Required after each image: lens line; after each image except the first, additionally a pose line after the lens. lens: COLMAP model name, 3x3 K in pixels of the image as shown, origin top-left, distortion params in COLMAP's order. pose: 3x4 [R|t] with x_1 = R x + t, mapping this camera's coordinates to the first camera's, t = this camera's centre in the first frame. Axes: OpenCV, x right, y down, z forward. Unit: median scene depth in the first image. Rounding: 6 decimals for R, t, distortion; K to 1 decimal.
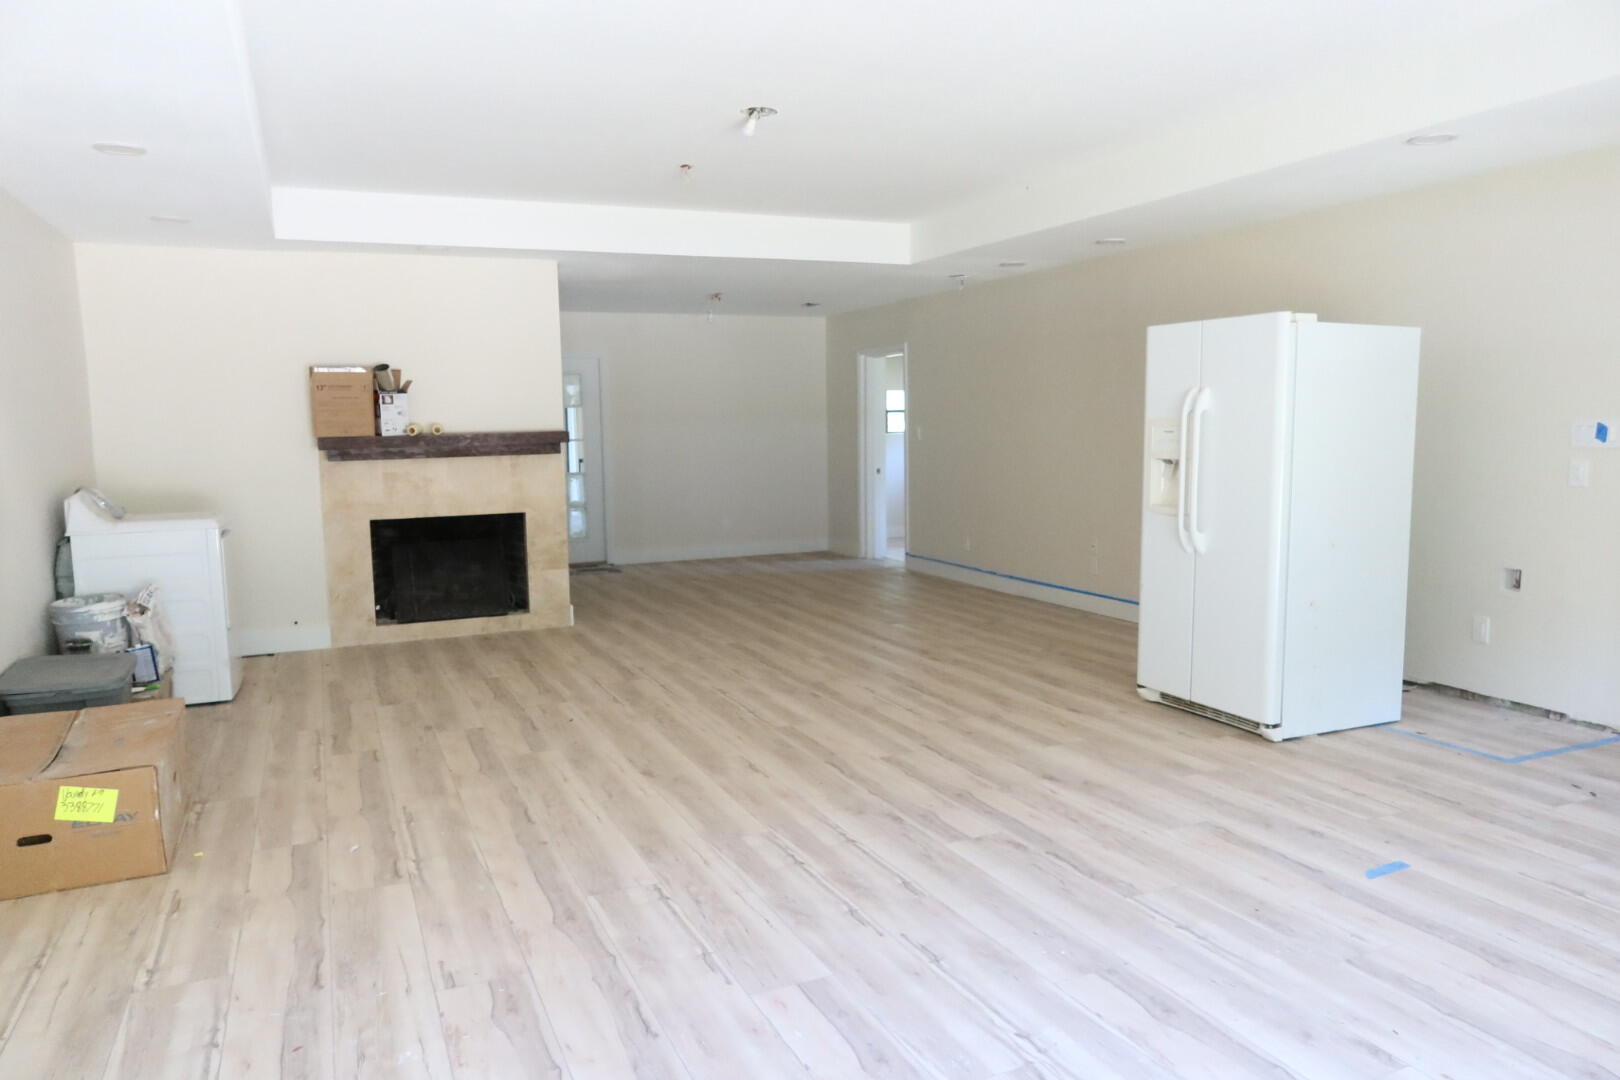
lens RADIAL K [[1119.8, 0, 810.0], [0, 1119.8, 540.0], [0, 0, 1]] dist [-0.022145, 0.004439]
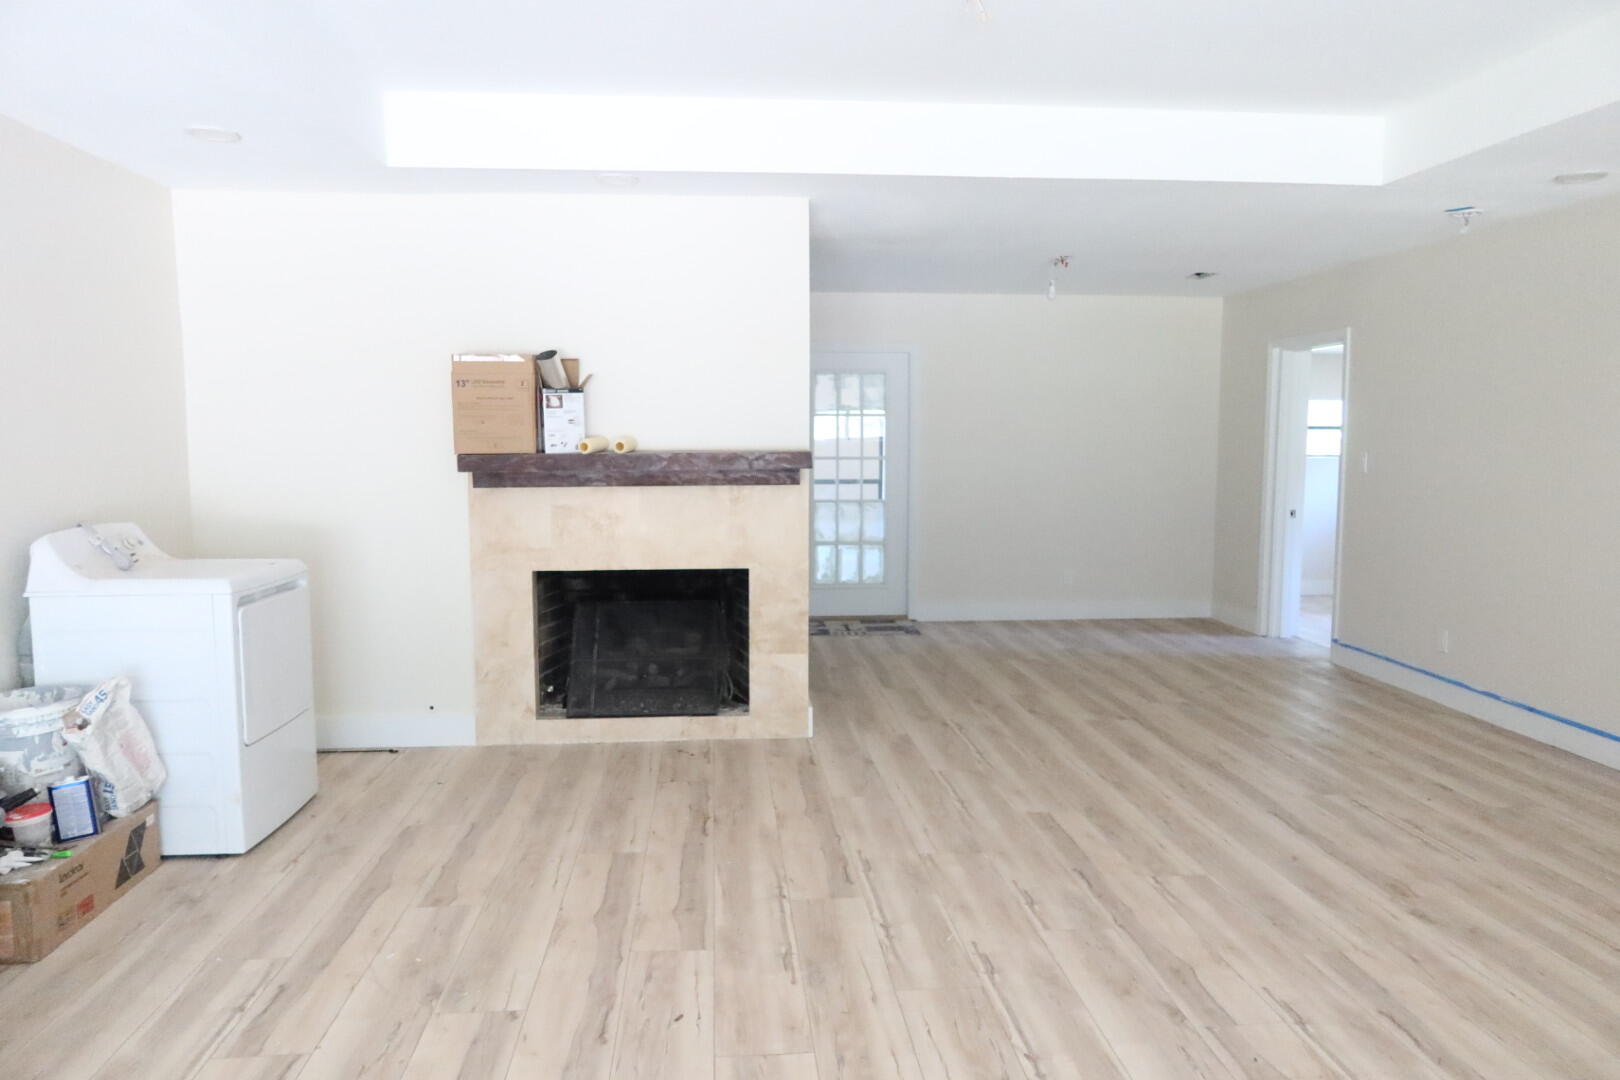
lens RADIAL K [[1119.8, 0, 810.0], [0, 1119.8, 540.0], [0, 0, 1]] dist [-0.022145, 0.004439]
pose [[0.946139, 0.048956, -0.320038, -0.000714], [-0.051584, 0.998669, 0.000267, -0.056101], [0.319625, 0.016256, 0.947405, 0.458626]]
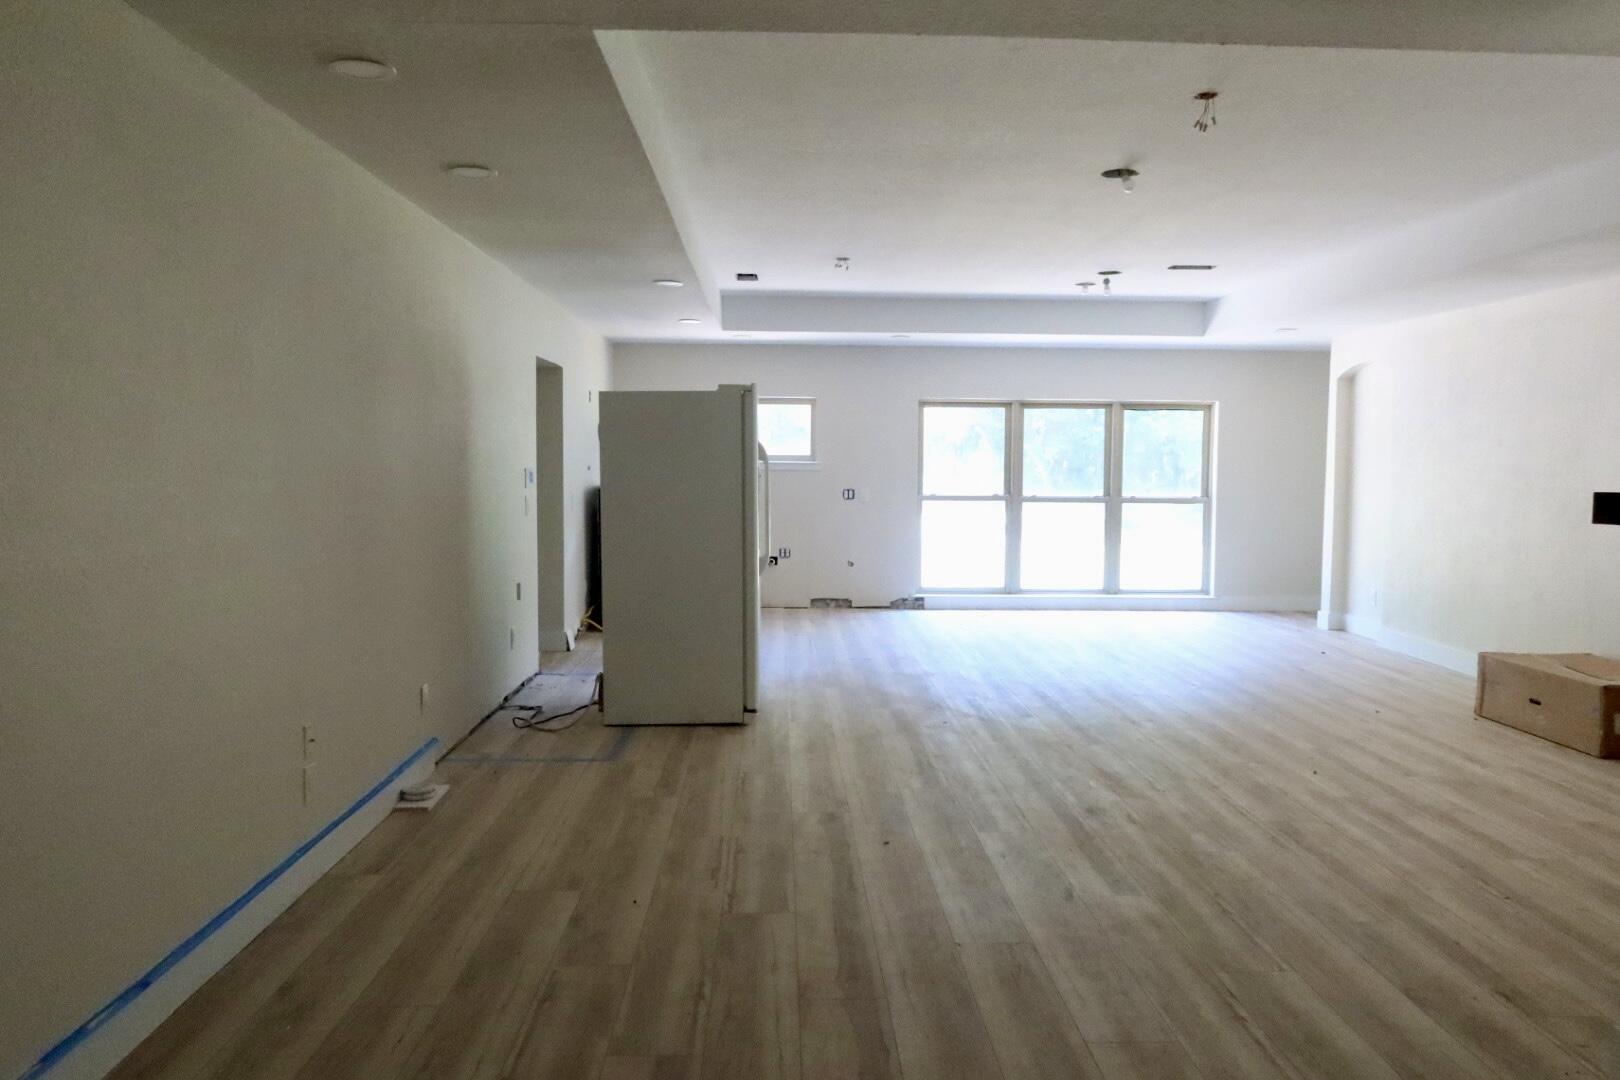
lens RADIAL K [[1119.8, 0, 810.0], [0, 1119.8, 540.0], [0, 0, 1]] dist [-0.022145, 0.004439]
pose [[-0.925878, -0.015411, 0.377509, -0.148430], [0.046367, 0.986981, 0.154011, -0.184161], [-0.374968, 0.160100, -0.913109, 1.769893]]
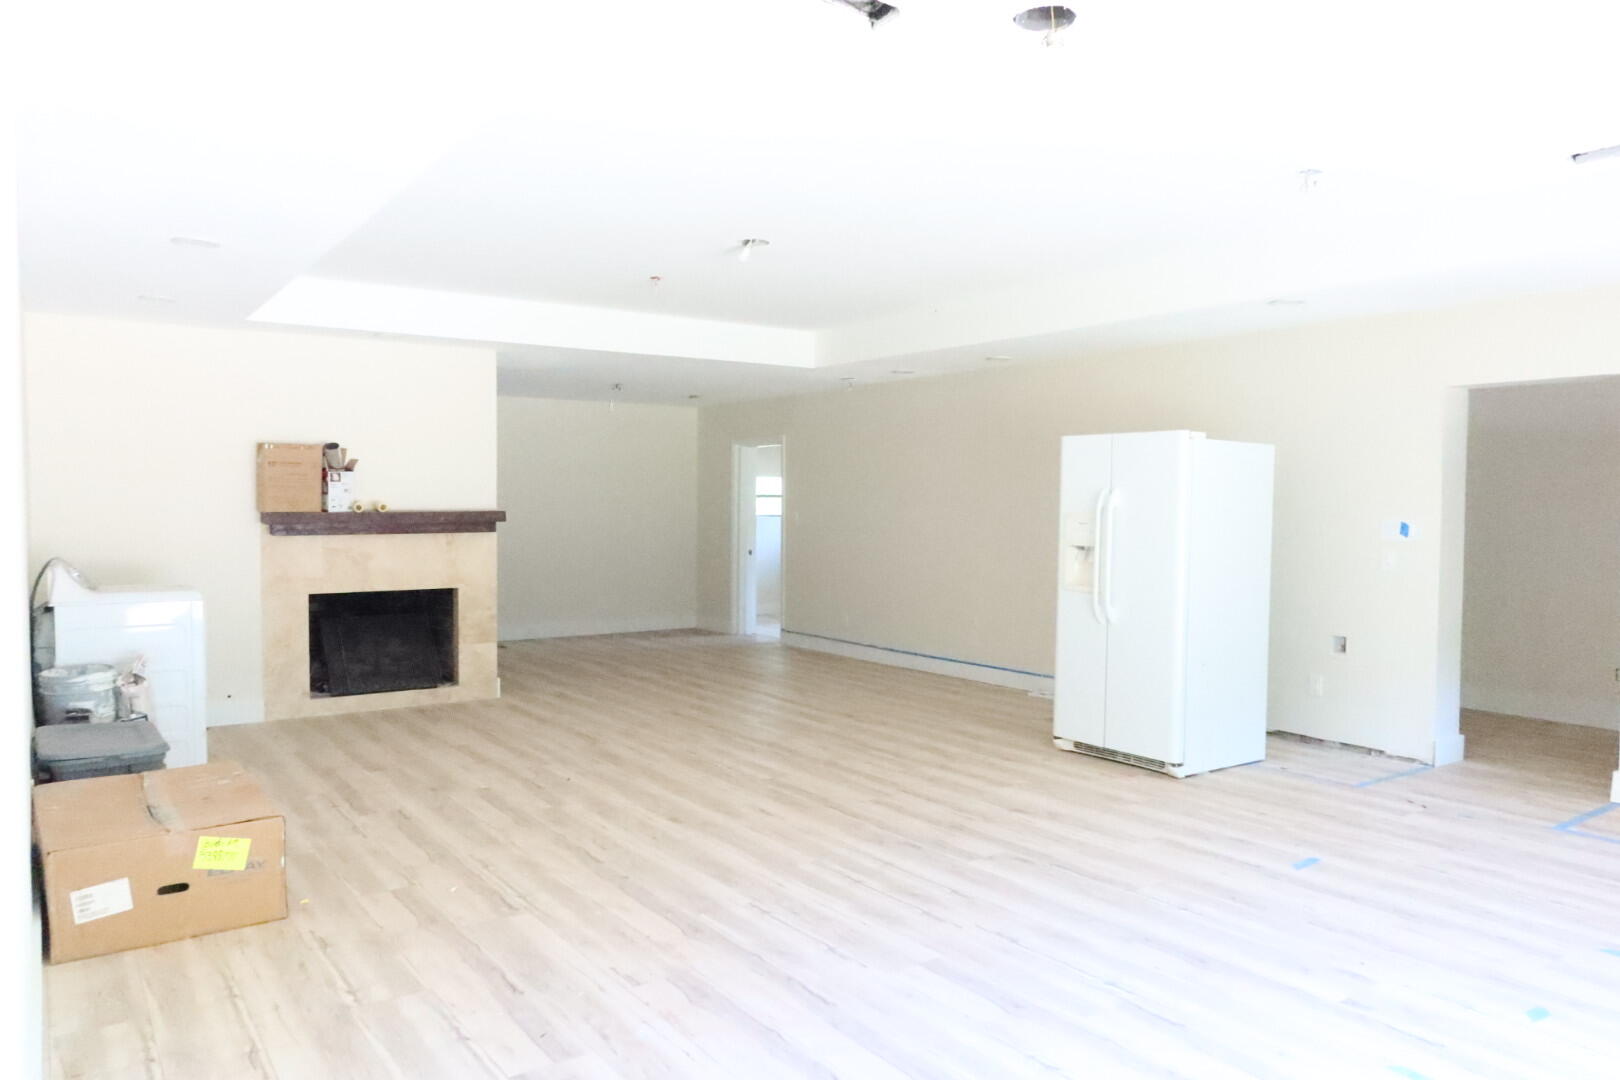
lens RADIAL K [[1119.8, 0, 810.0], [0, 1119.8, 540.0], [0, 0, 1]] dist [-0.022145, 0.004439]
pose [[0.979826, 0.015099, 0.199279, -0.179528], [-0.000504, 0.997325, -0.073087, 0.008379], [-0.199850, 0.071512, 0.977213, -0.105103]]
